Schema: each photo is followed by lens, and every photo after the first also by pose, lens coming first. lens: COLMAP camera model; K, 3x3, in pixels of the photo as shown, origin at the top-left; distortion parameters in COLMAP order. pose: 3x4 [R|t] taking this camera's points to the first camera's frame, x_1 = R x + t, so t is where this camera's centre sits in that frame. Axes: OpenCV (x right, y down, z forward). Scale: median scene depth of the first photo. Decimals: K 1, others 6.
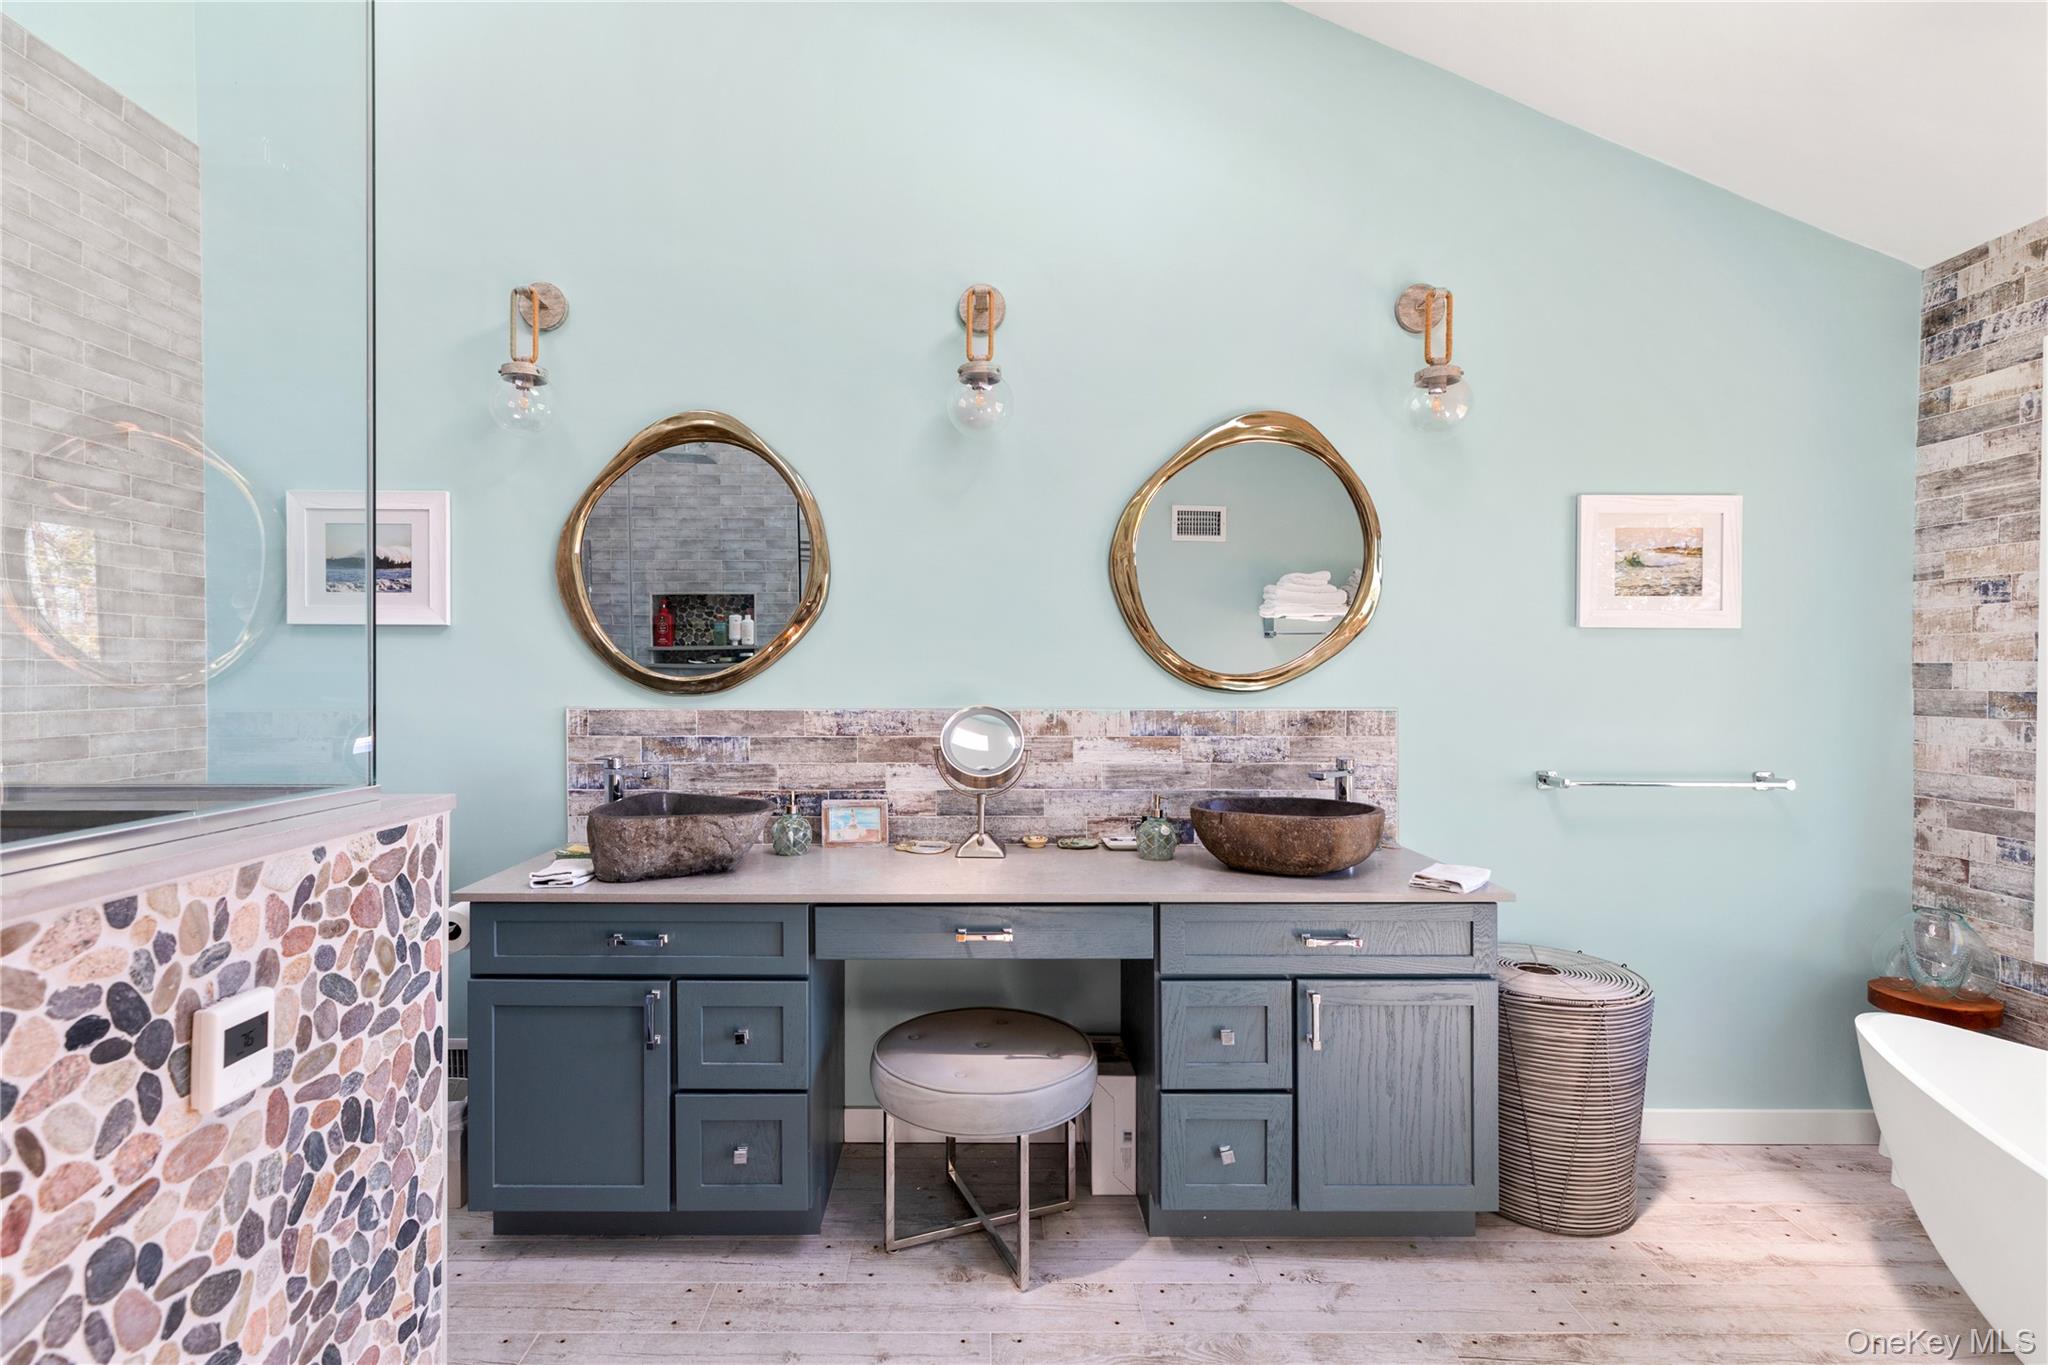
lens RADIAL K [[928.4, 0, 1010.7], [0, 928.4, 674.9], [0, 0, 1]] dist [0.009029, 0.000373]
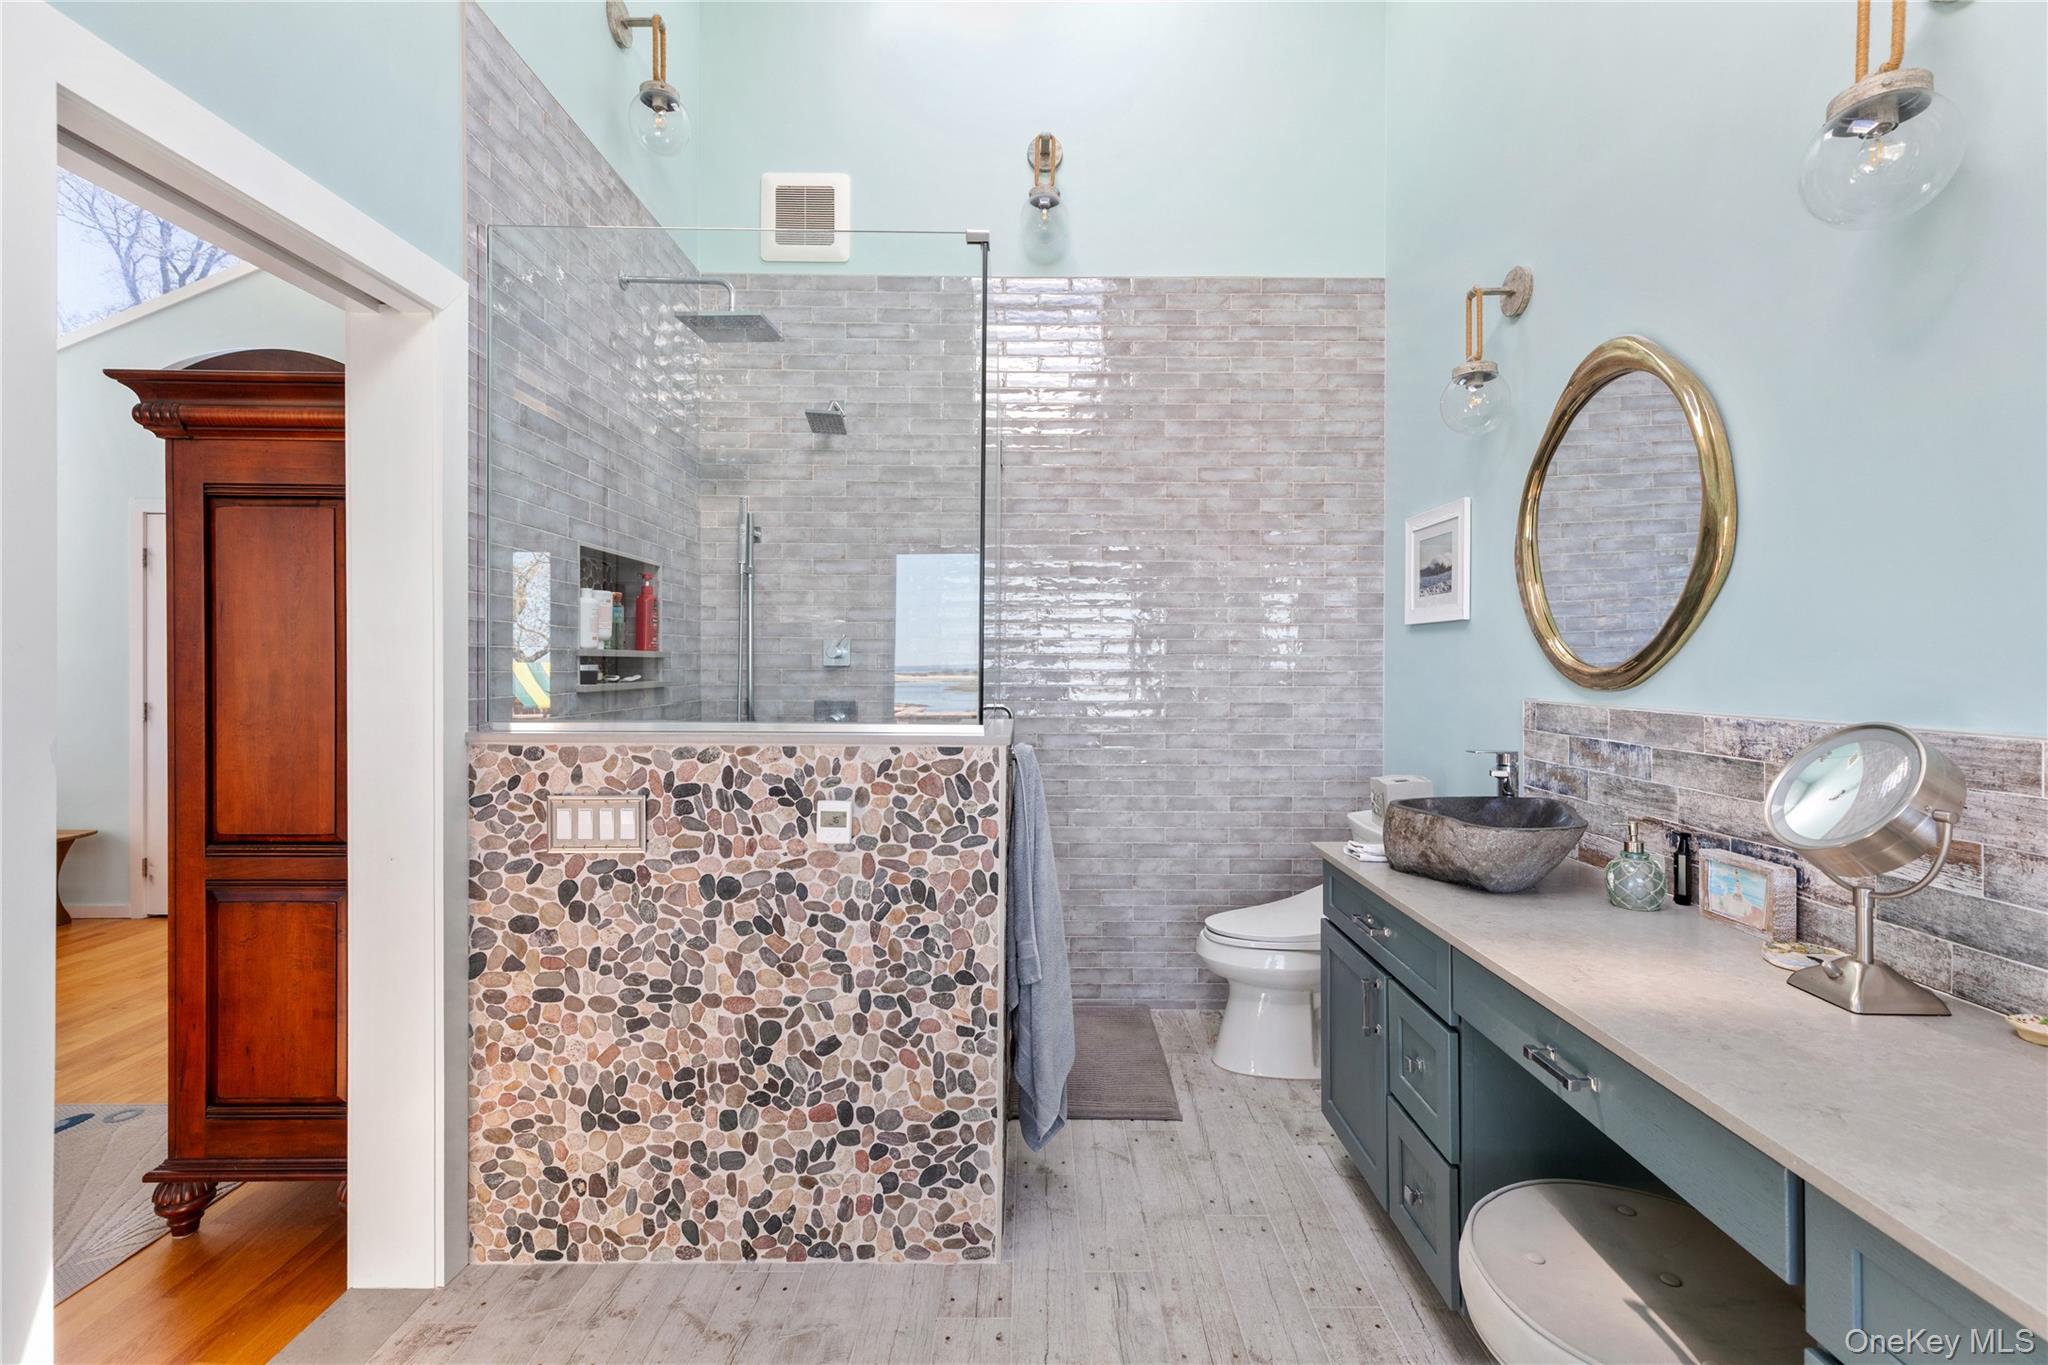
lens RADIAL K [[928.4, 0, 1022.5], [0, 928.4, 653.5], [0, 0, 1]] dist [0.009029, 0.000373]
pose [[-0.013470, -0.010971, -0.999849, 0.523659], [-0.003491, 0.999934, -0.010925, 0.000079], [0.999903, 0.003343, -0.013507, 0.526214]]
